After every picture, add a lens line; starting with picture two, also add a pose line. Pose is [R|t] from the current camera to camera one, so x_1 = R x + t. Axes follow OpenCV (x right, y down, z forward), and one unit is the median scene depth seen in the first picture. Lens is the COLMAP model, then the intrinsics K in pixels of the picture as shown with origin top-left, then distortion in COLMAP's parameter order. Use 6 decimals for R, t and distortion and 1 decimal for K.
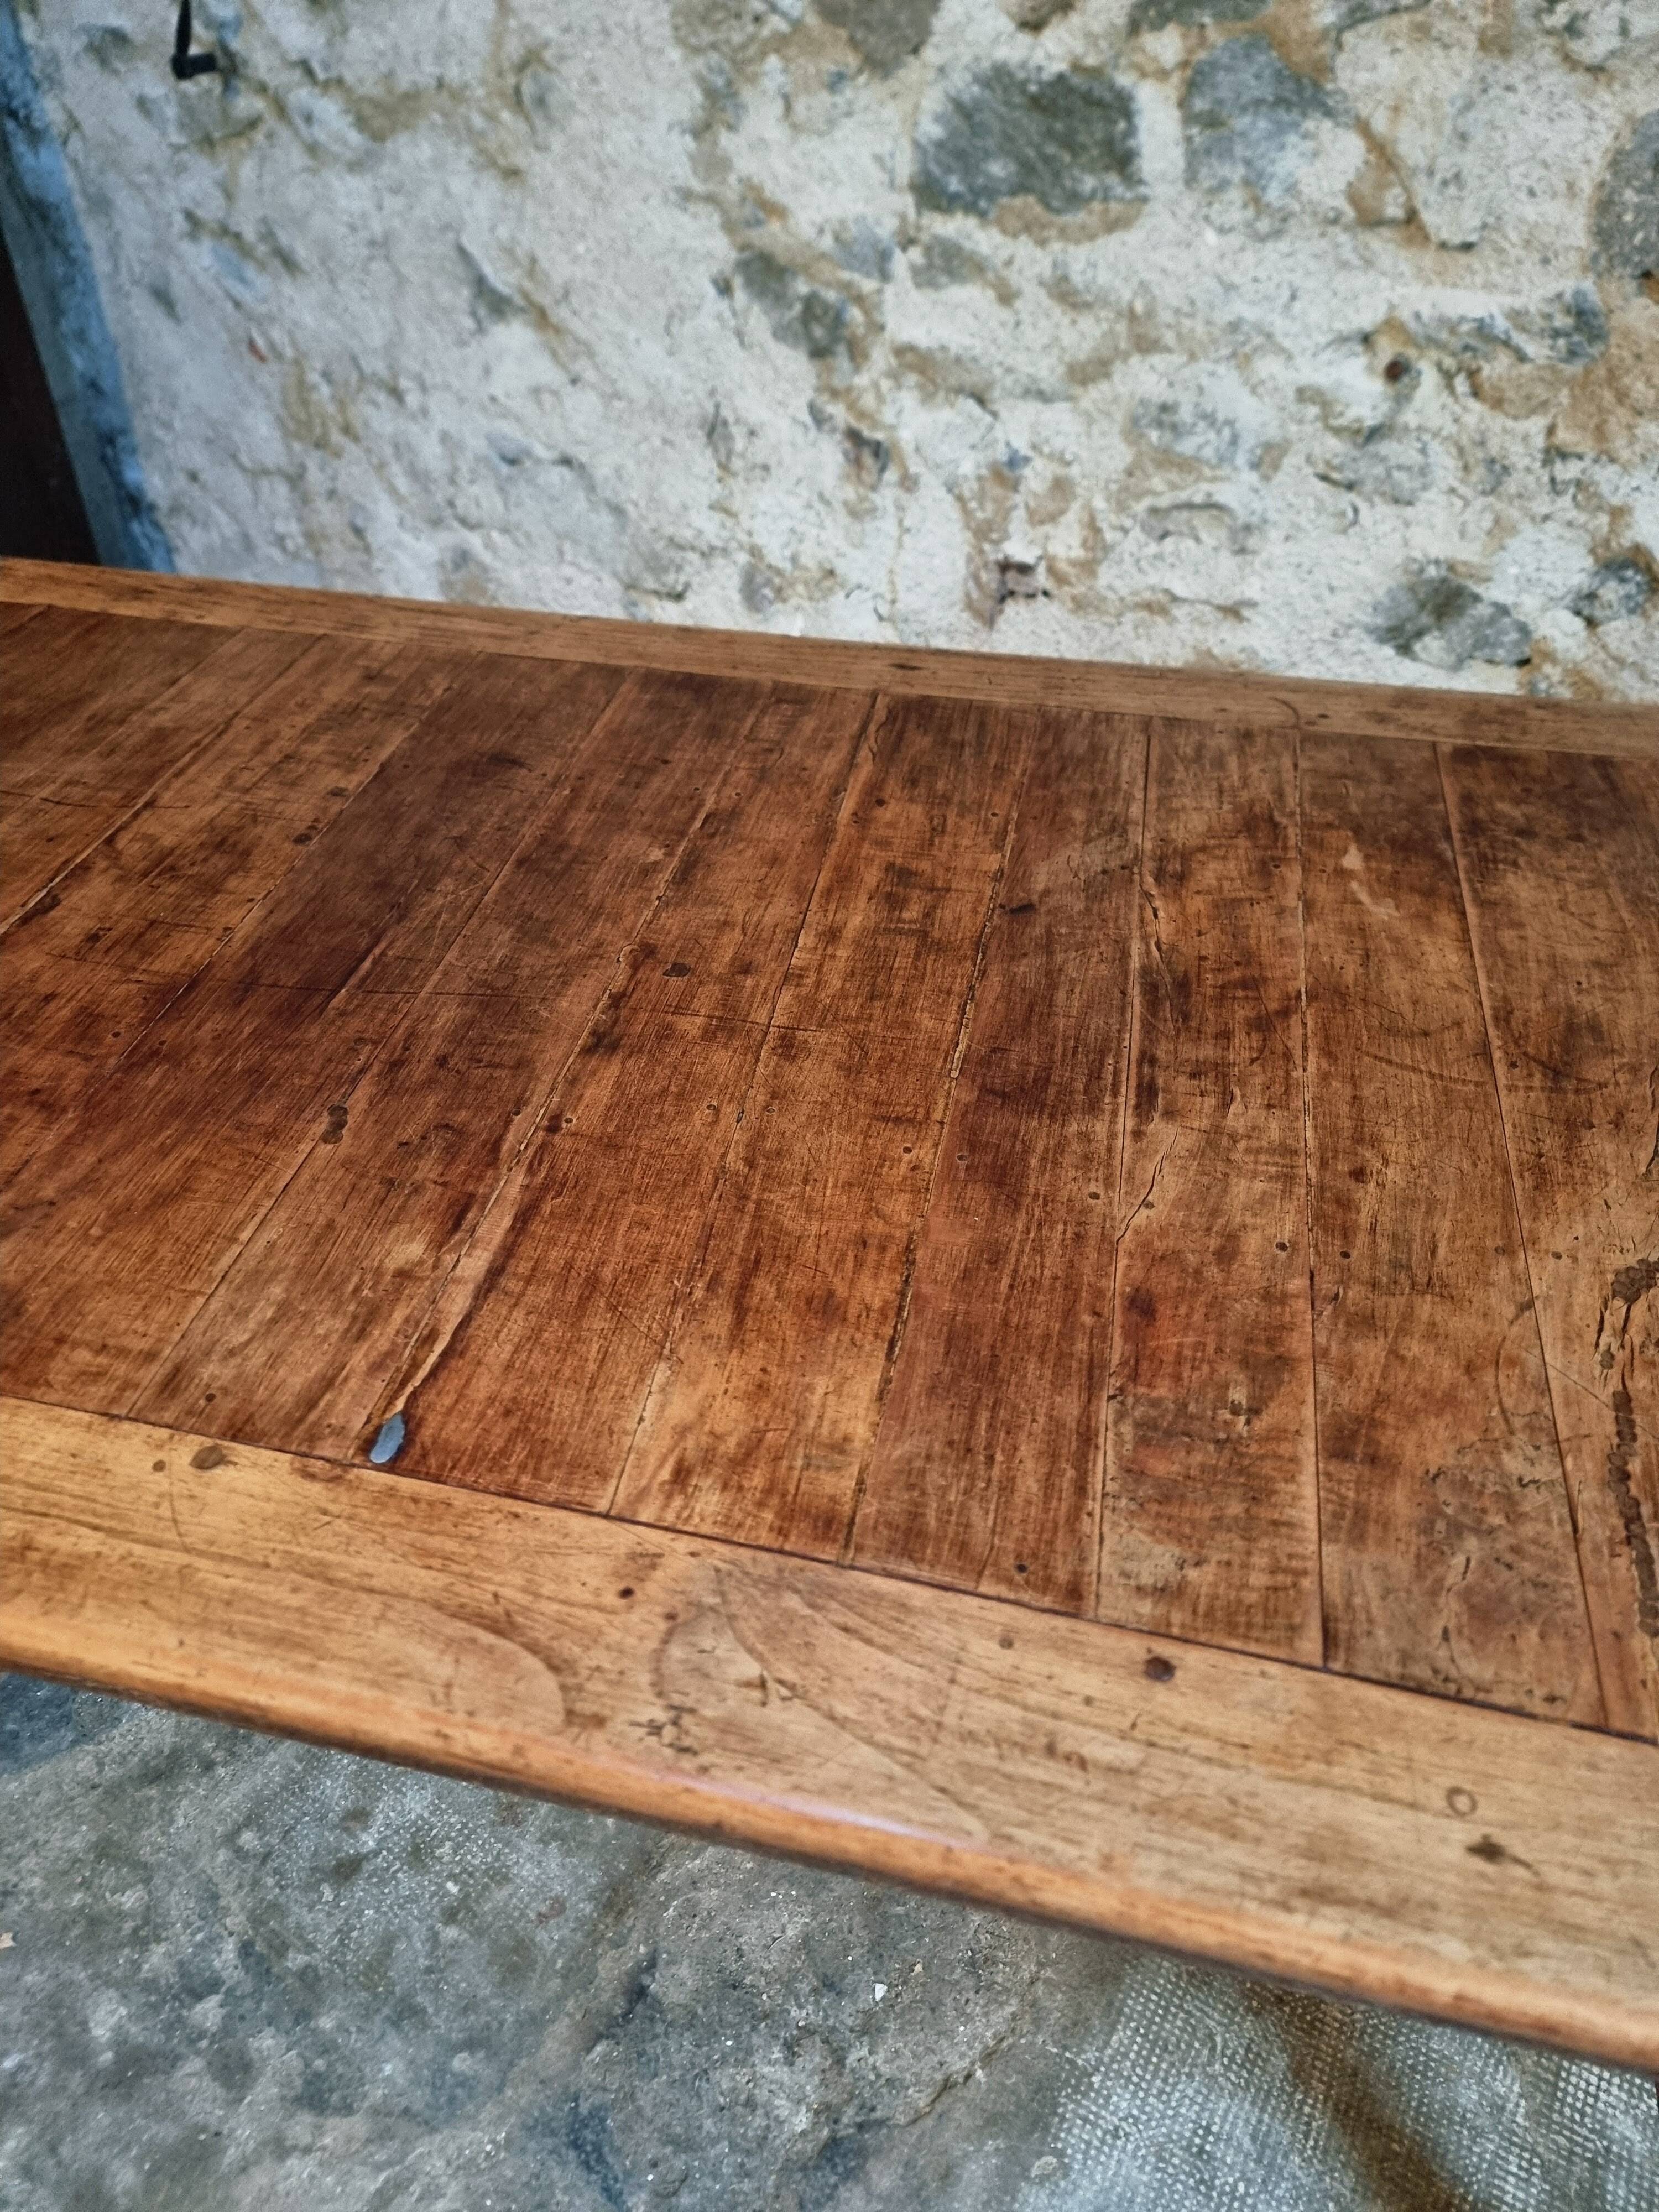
lens RADIAL K [[1552.8, 0, 801.8], [0, 1552.8, 1096.4], [0, 0, 1]] dist [0.059360, -0.059781]
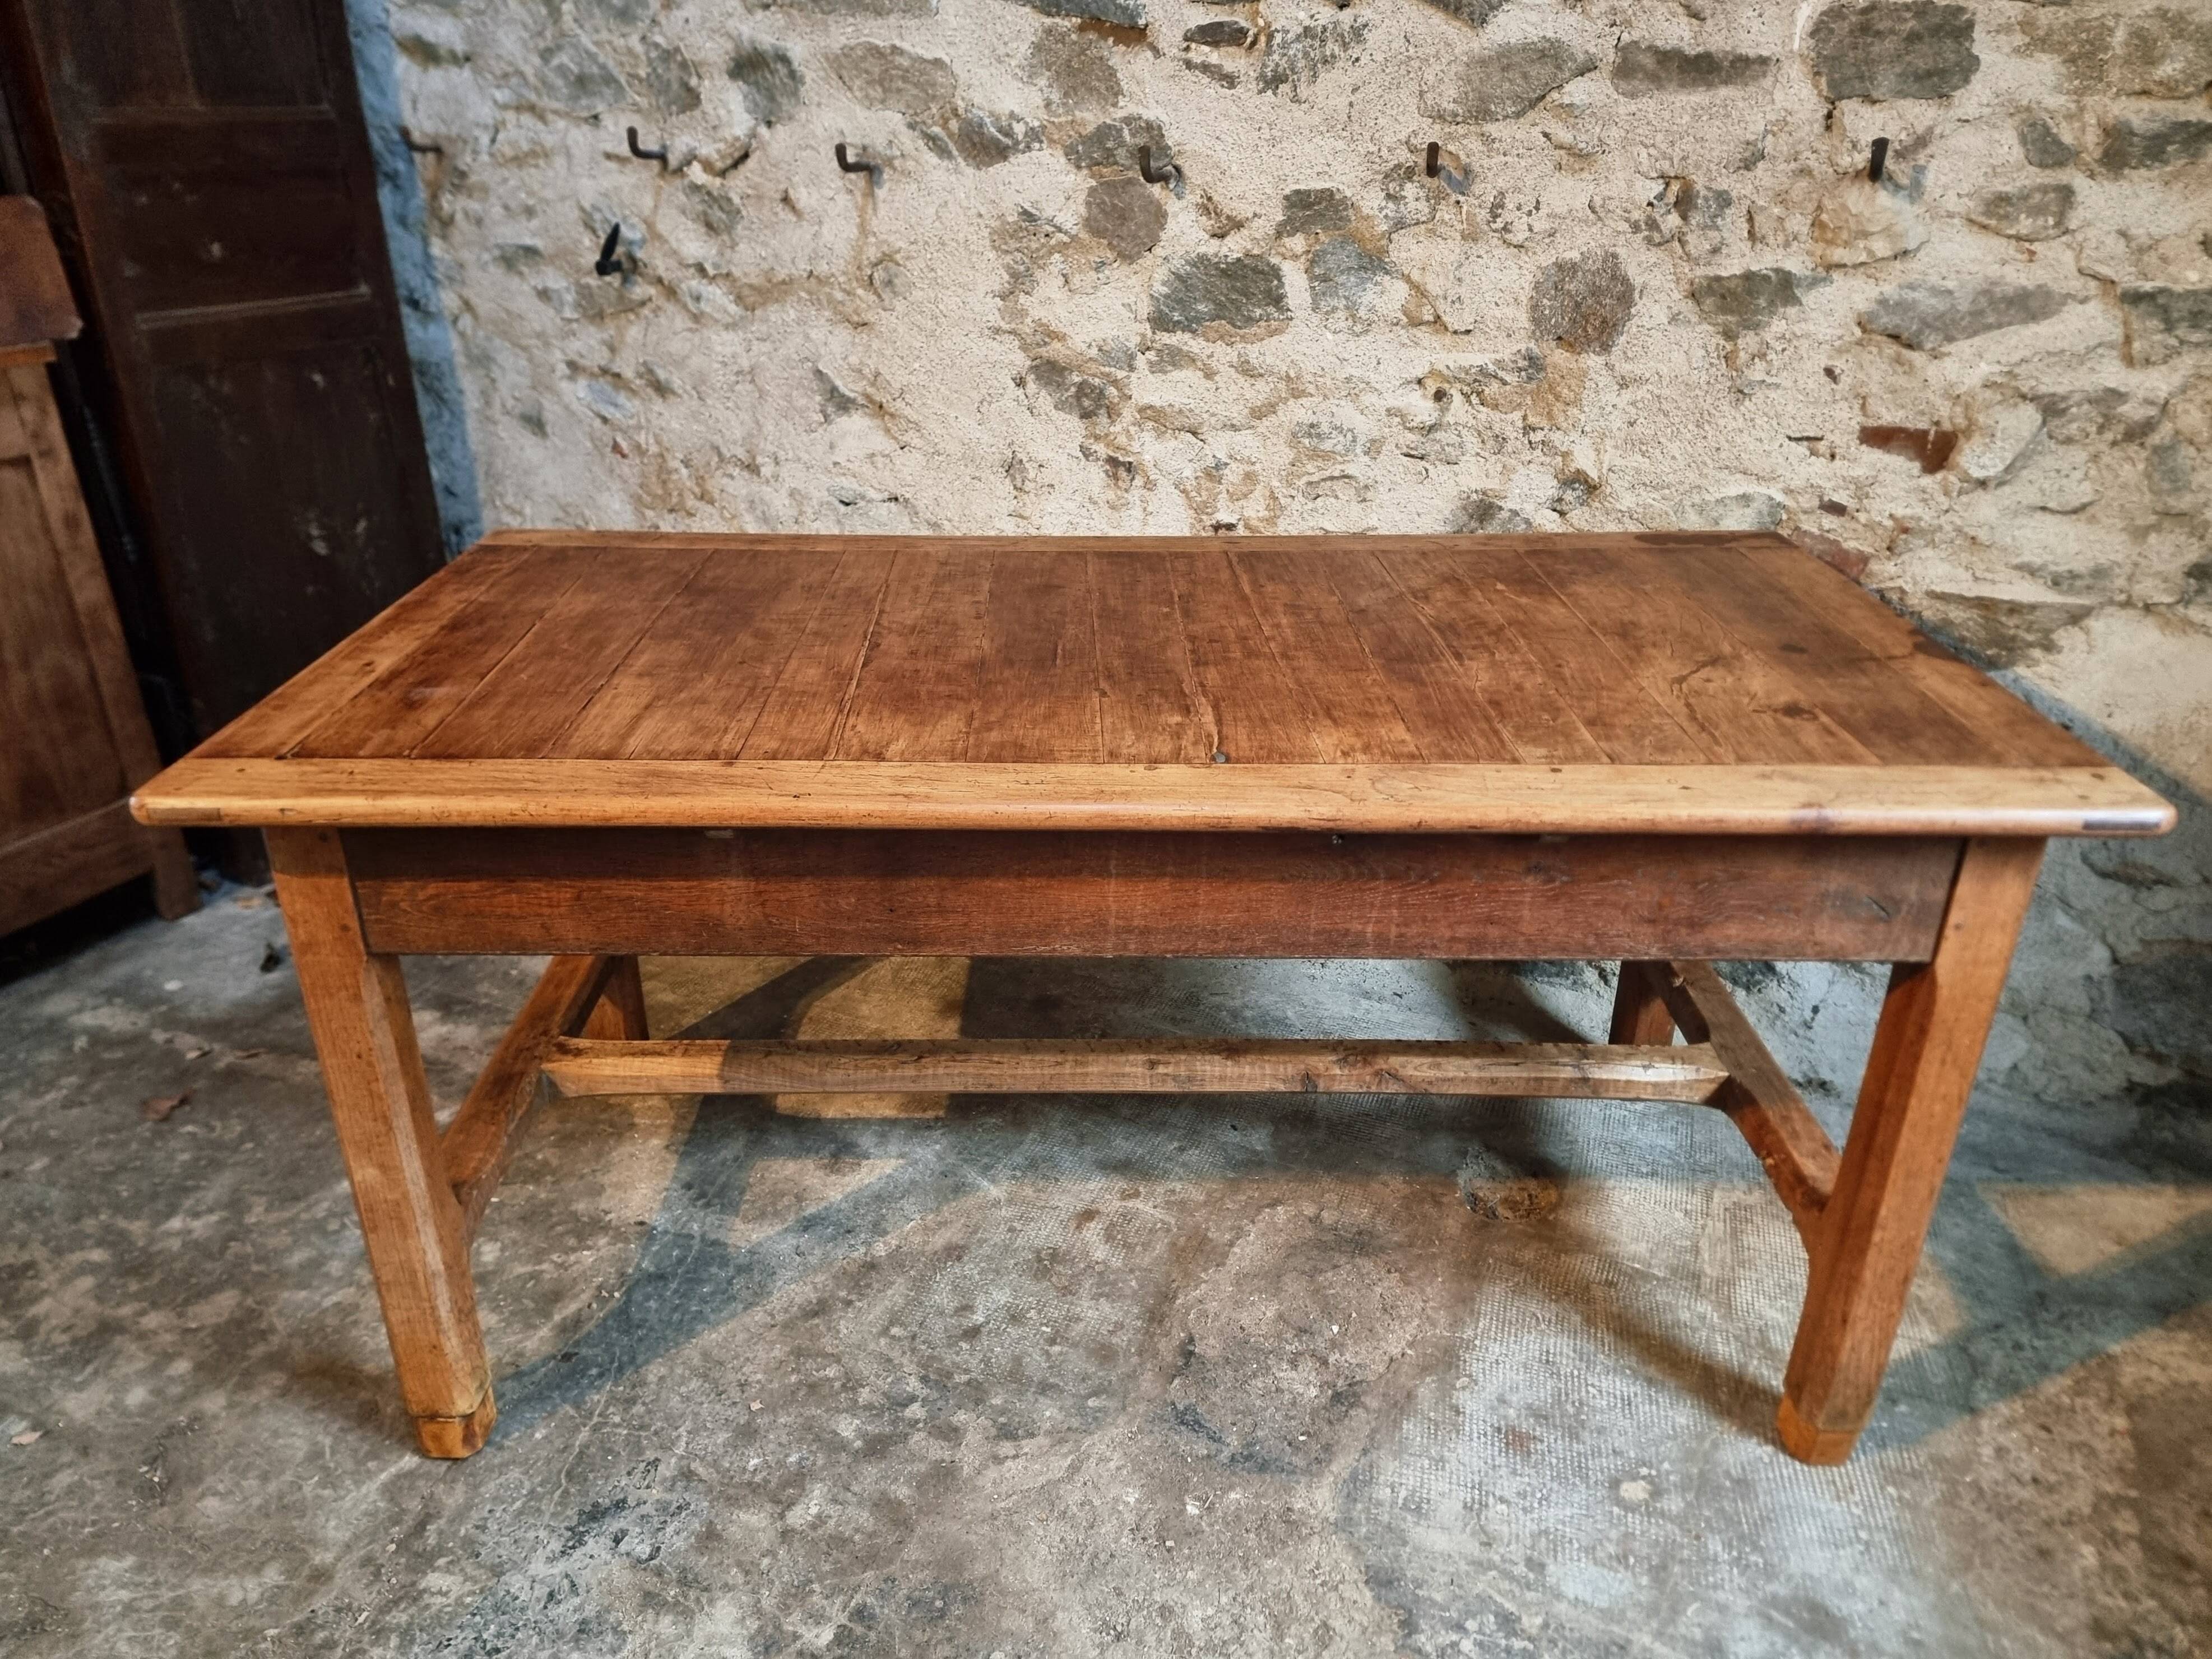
lens RADIAL K [[1557.6, 0, 1100.1], [0, 1557.6, 837.8], [0, 0, 1]] dist [0.069639, -0.046418]
pose [[0.971854, -0.092914, 0.216487, -0.427916], [0.142271, 0.963921, -0.224977, 0.374079], [-0.187773, 0.249445, 0.950010, -0.519220]]
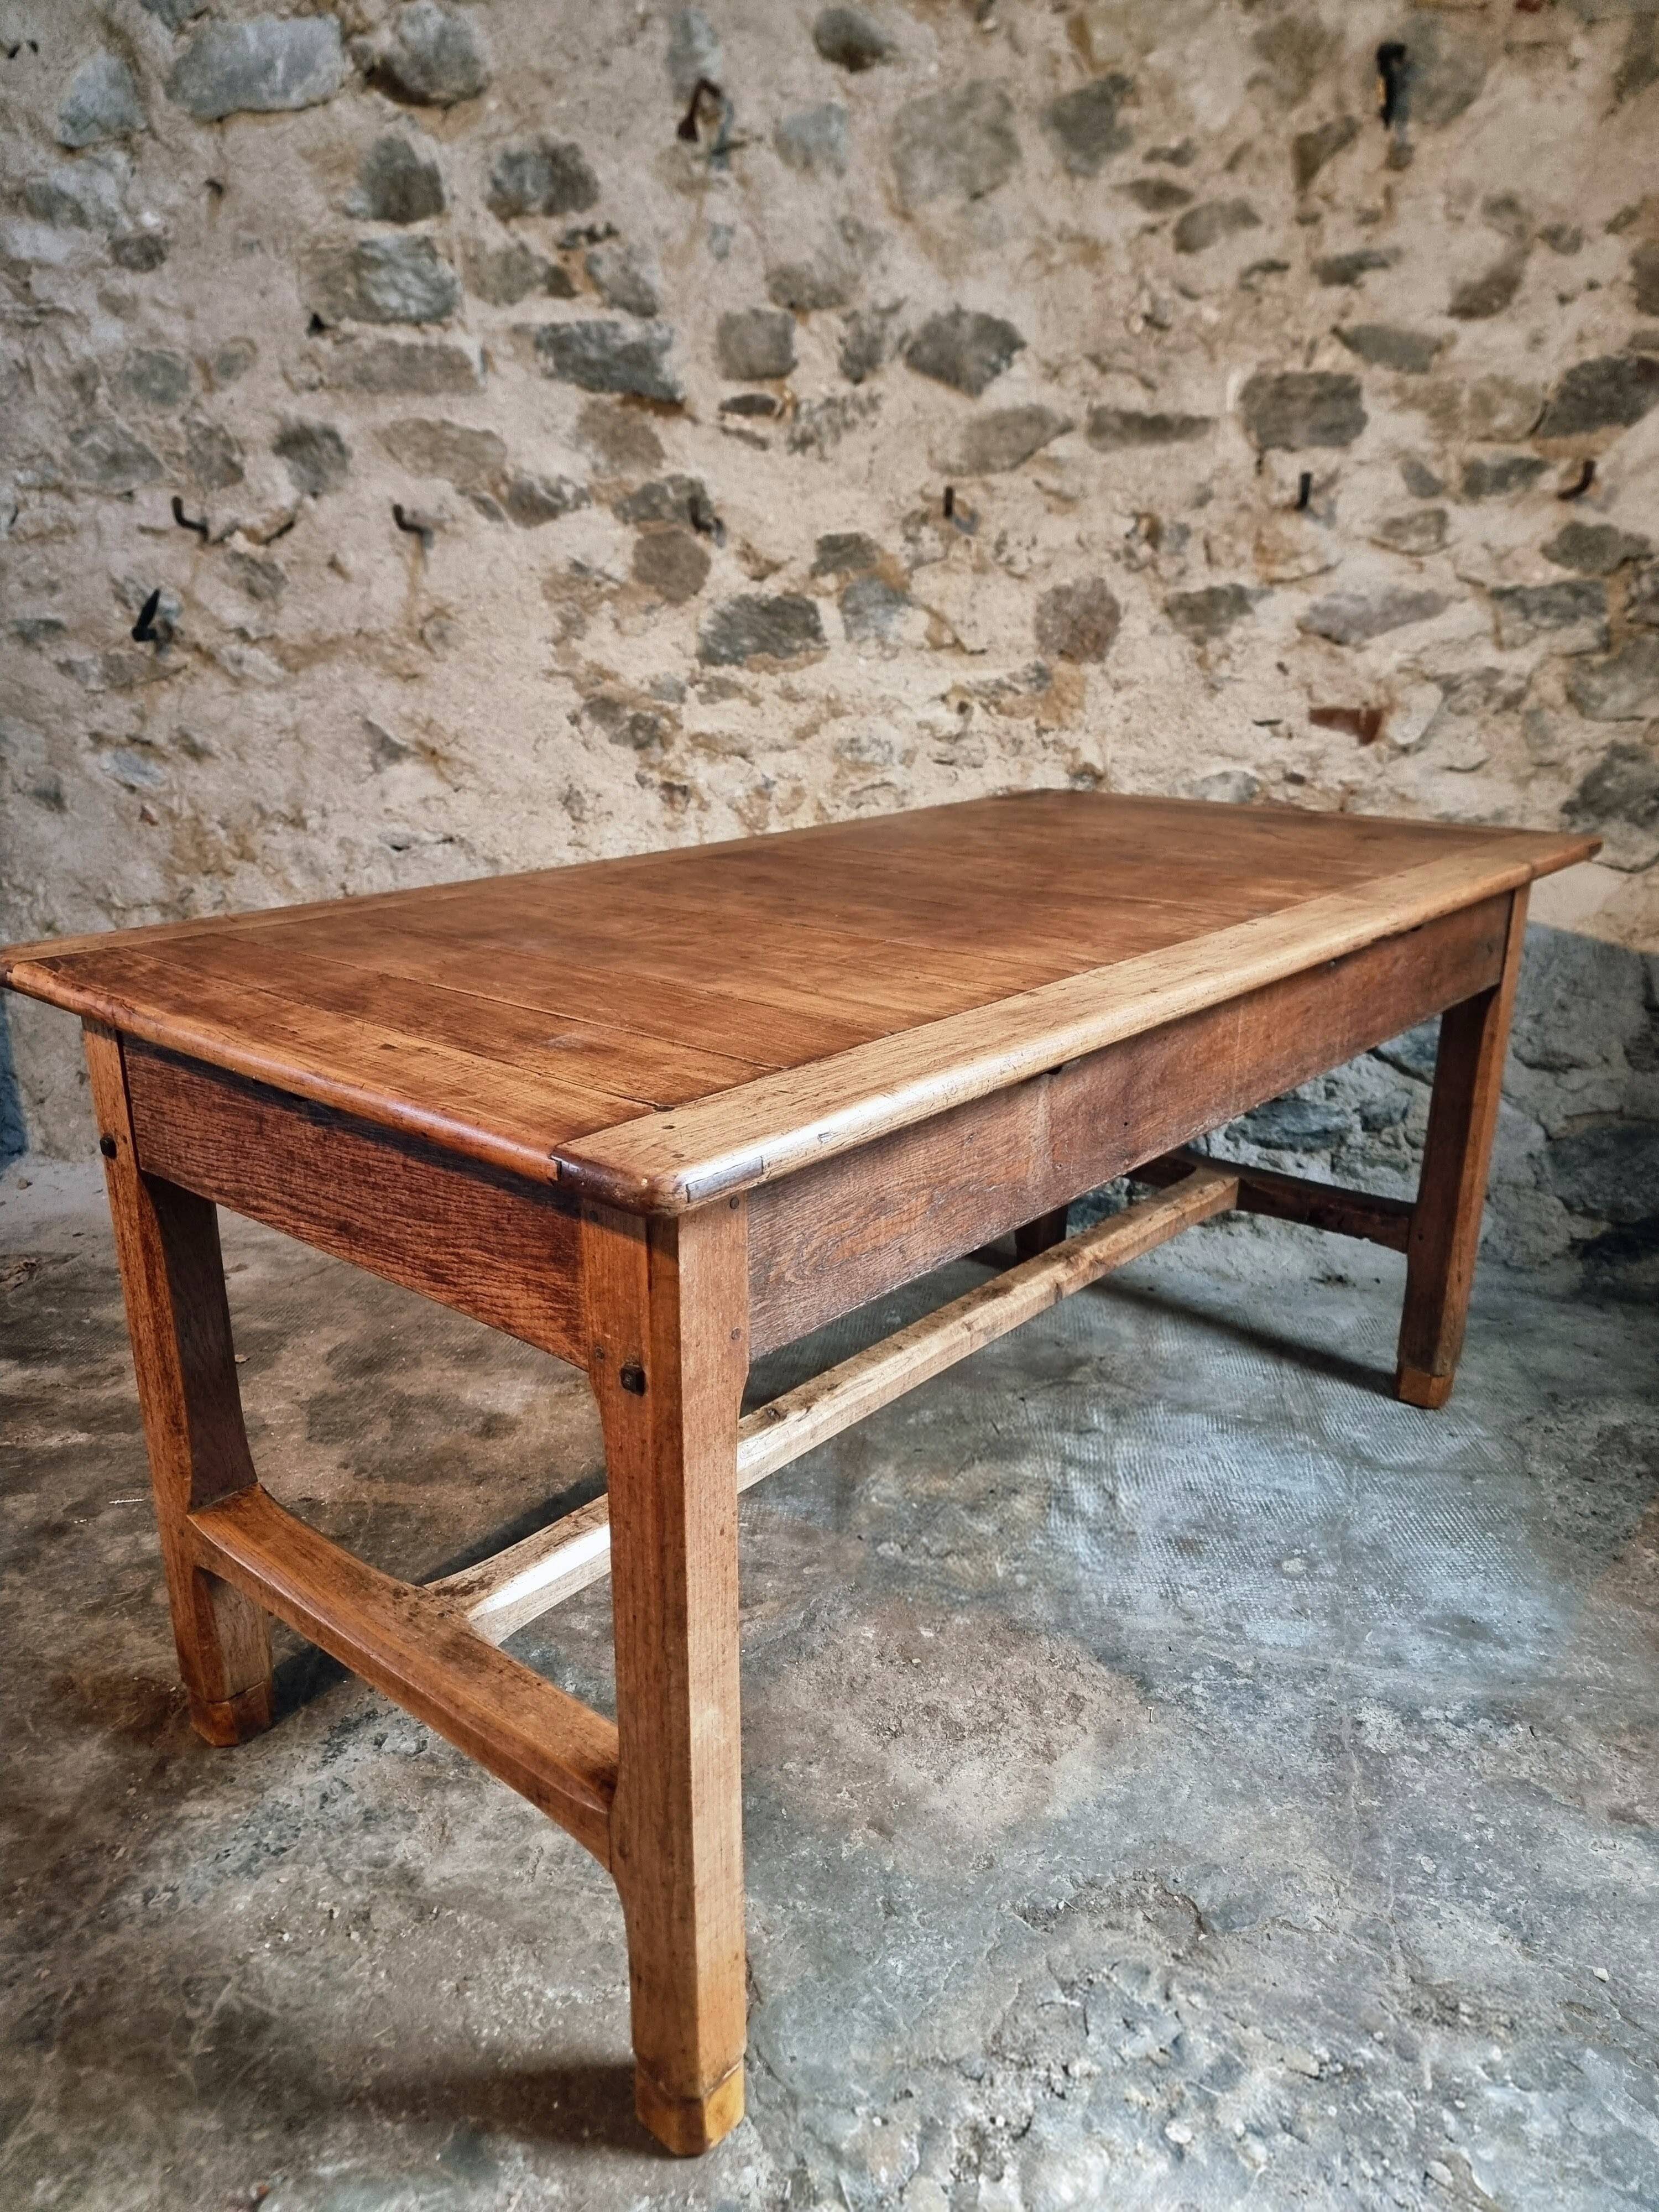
lens RADIAL K [[1539.3, 0, 820.2], [0, 1539.3, 1132.5], [0, 0, 1]] dist [0.062000, -0.057113]
pose [[0.890692, -0.133793, 0.434473, -0.729866], [0.283497, 0.910585, -0.300773, 0.598362], [-0.355383, 0.391068, 0.848981, -0.463519]]
